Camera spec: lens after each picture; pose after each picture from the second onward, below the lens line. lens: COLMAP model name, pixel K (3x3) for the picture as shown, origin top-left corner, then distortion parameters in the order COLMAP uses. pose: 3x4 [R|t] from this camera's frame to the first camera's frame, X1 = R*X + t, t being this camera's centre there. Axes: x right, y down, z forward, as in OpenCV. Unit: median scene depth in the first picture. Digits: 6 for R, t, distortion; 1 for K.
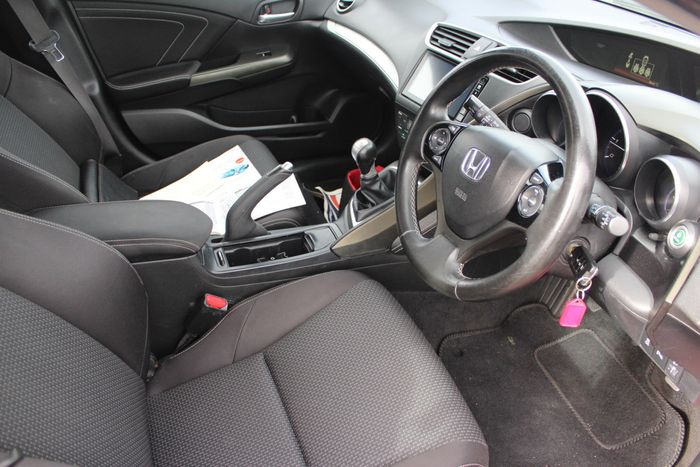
lens RADIAL K [[569.5, 0, 360.9], [0, 569.5, 233.3], [0, 0, 1]] dist [-0.174141, 0.138124]
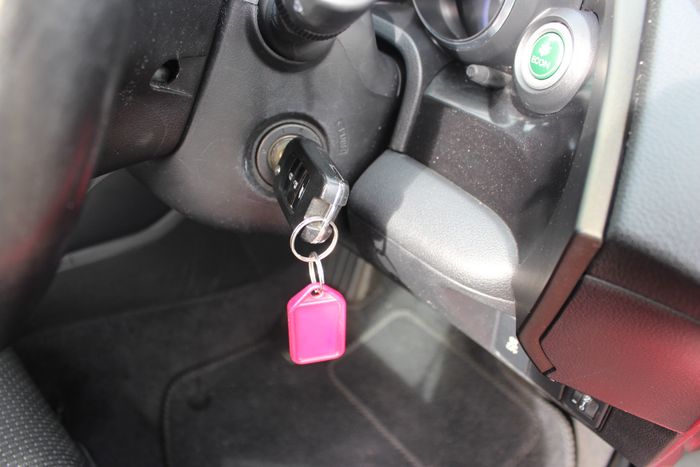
lens RADIAL K [[569.5, 0, 360.9], [0, 569.5, 233.3], [0, 0, 1]] dist [-0.174141, 0.138124]
pose [[0.933023, -0.201412, 0.298162, 0.308891], [0.196736, 0.979379, 0.045947, 0.073609], [-0.301268, 0.015790, 0.953409, 0.630654]]
